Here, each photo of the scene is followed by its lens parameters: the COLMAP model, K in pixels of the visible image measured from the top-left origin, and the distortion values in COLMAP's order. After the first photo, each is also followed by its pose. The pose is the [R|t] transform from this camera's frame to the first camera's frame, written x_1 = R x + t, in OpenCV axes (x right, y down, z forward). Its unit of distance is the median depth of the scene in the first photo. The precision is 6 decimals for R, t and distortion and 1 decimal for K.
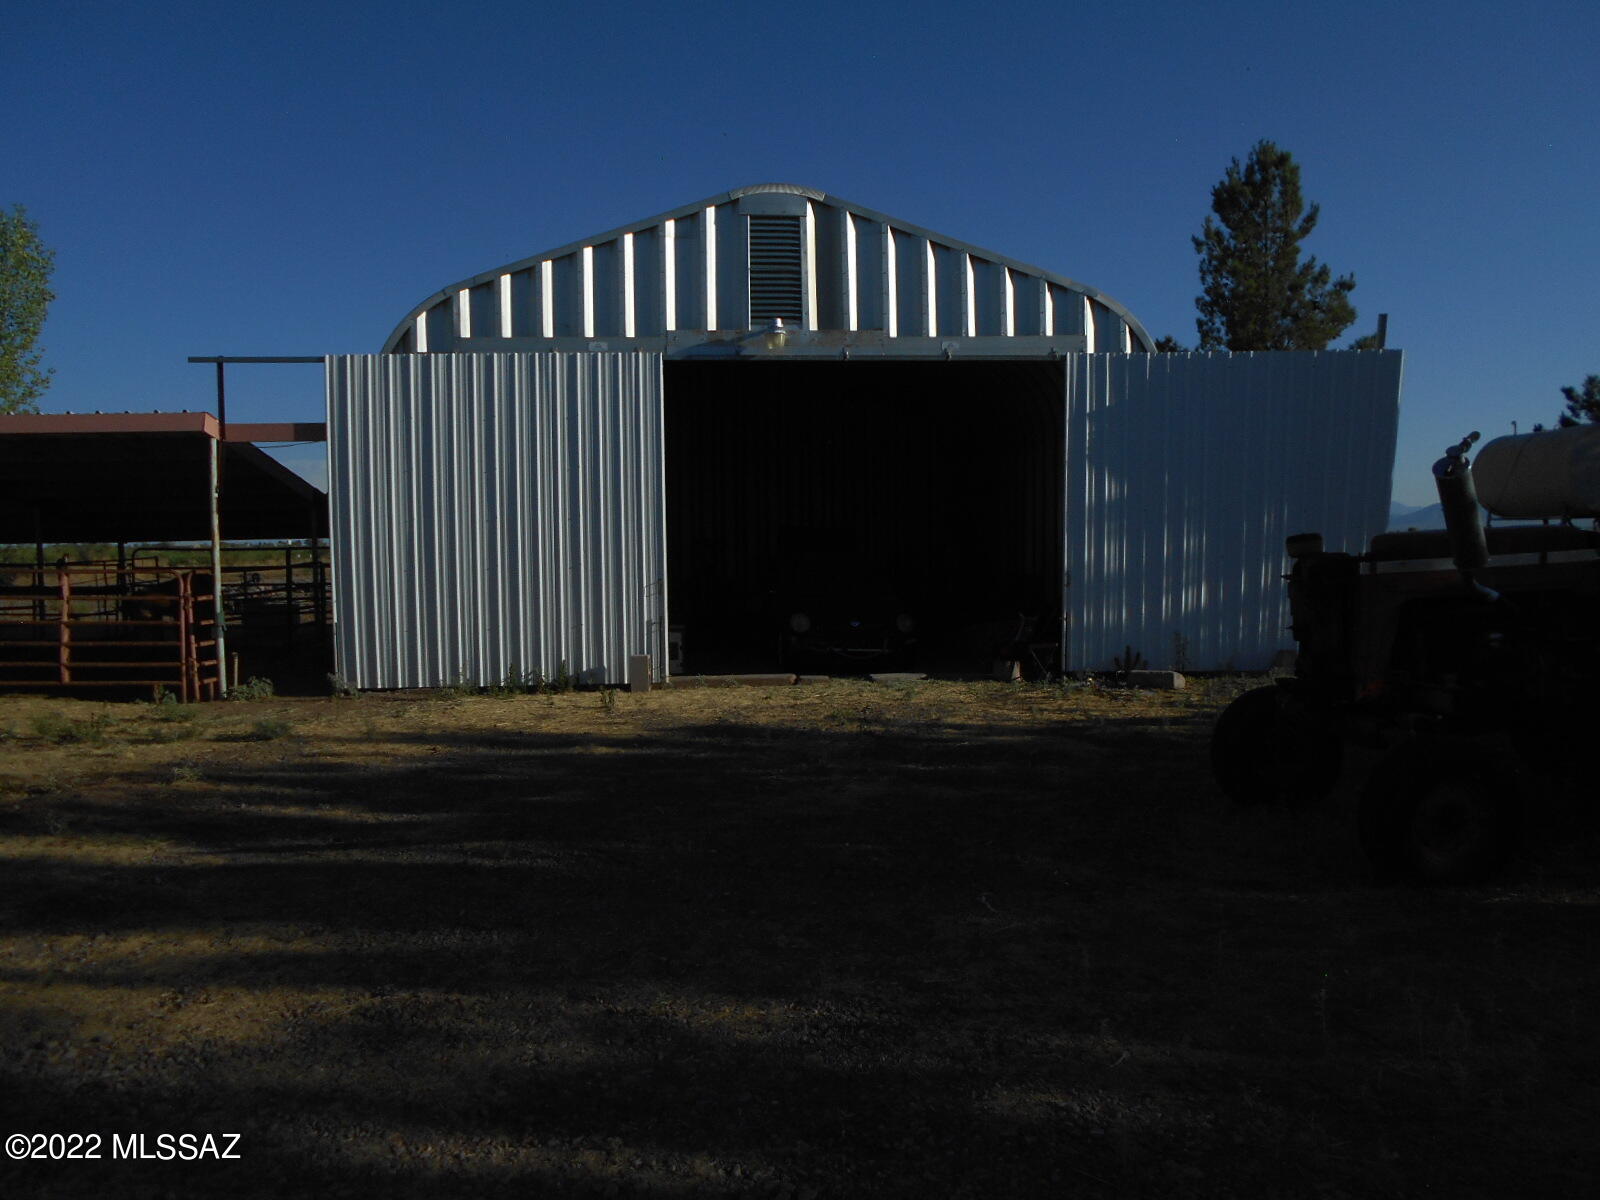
lens RADIAL K [[1192.8, 0, 800.0], [0, 1192.8, 600.0], [0, 0, 1]] dist [0.000654, 0.002572]
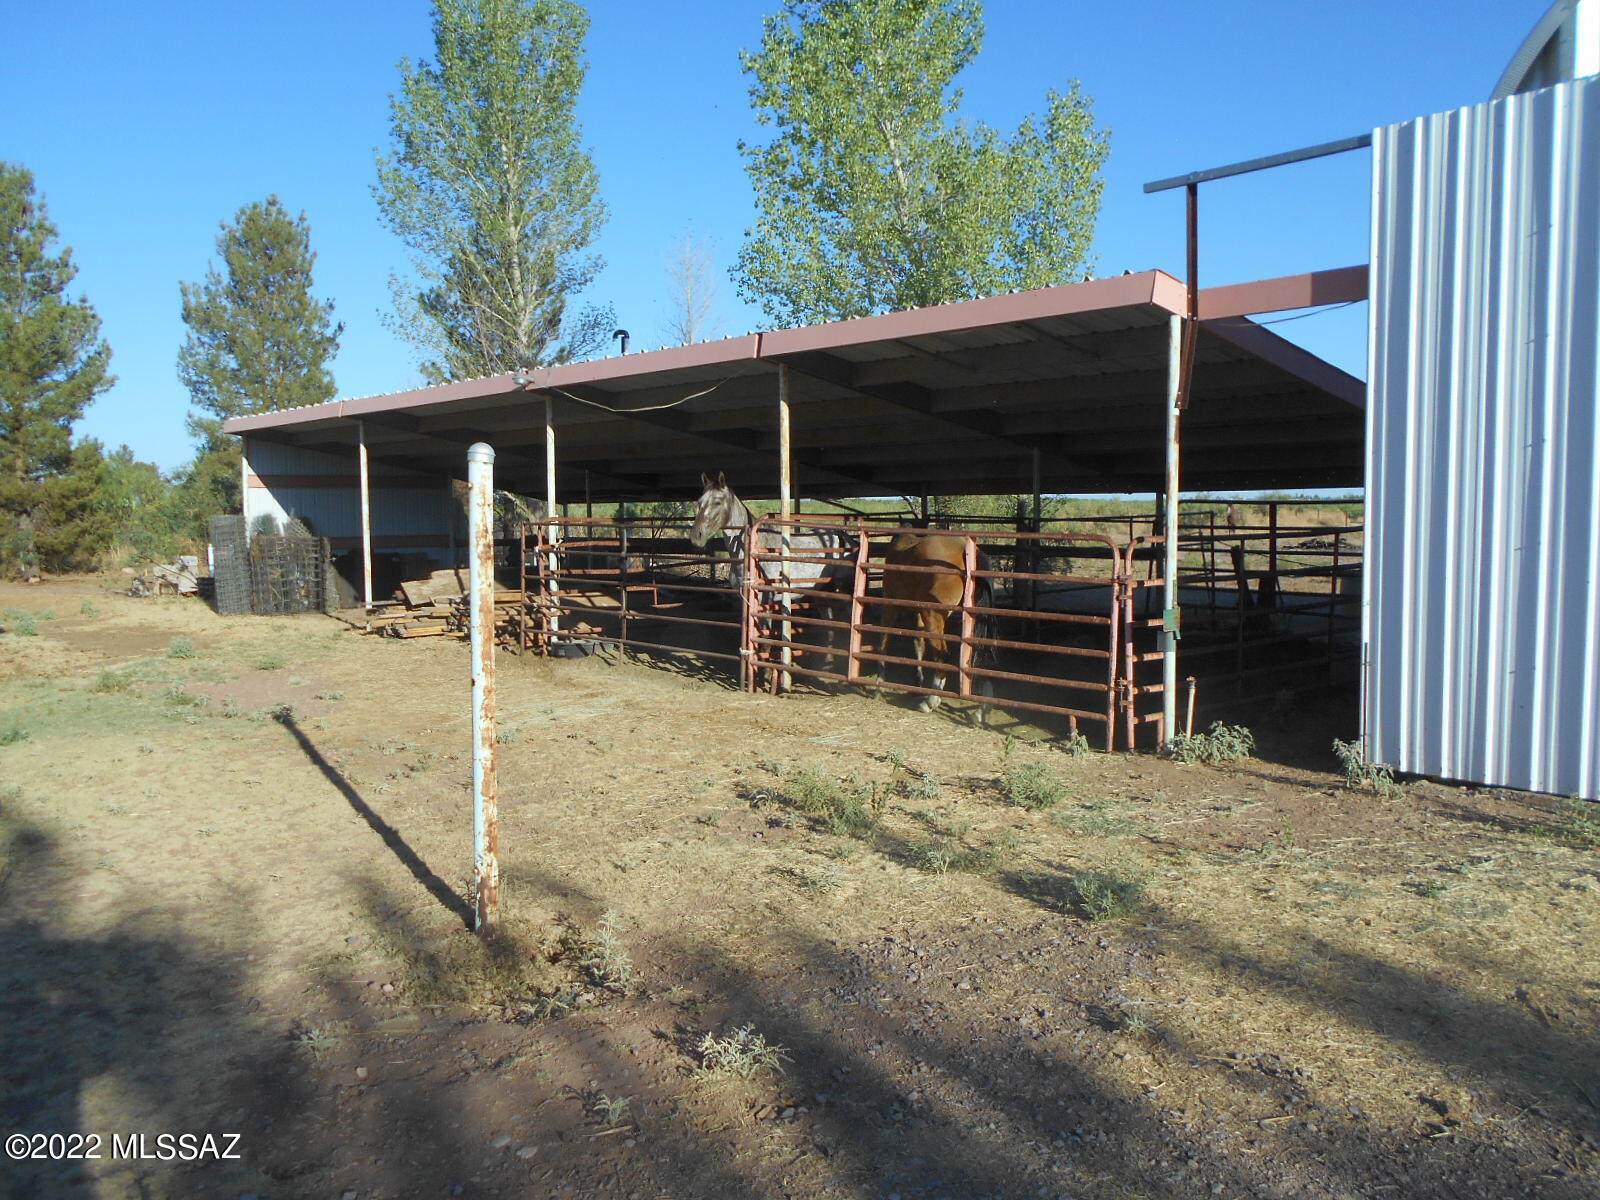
lens RADIAL K [[1192.8, 0, 800.0], [0, 1192.8, 600.0], [0, 0, 1]] dist [0.000654, 0.002572]
pose [[0.592839, 0.067521, -0.802486, -0.115861], [-0.036674, 0.997709, 0.056854, -0.021061], [0.804486, -0.004275, 0.593956, 0.492421]]
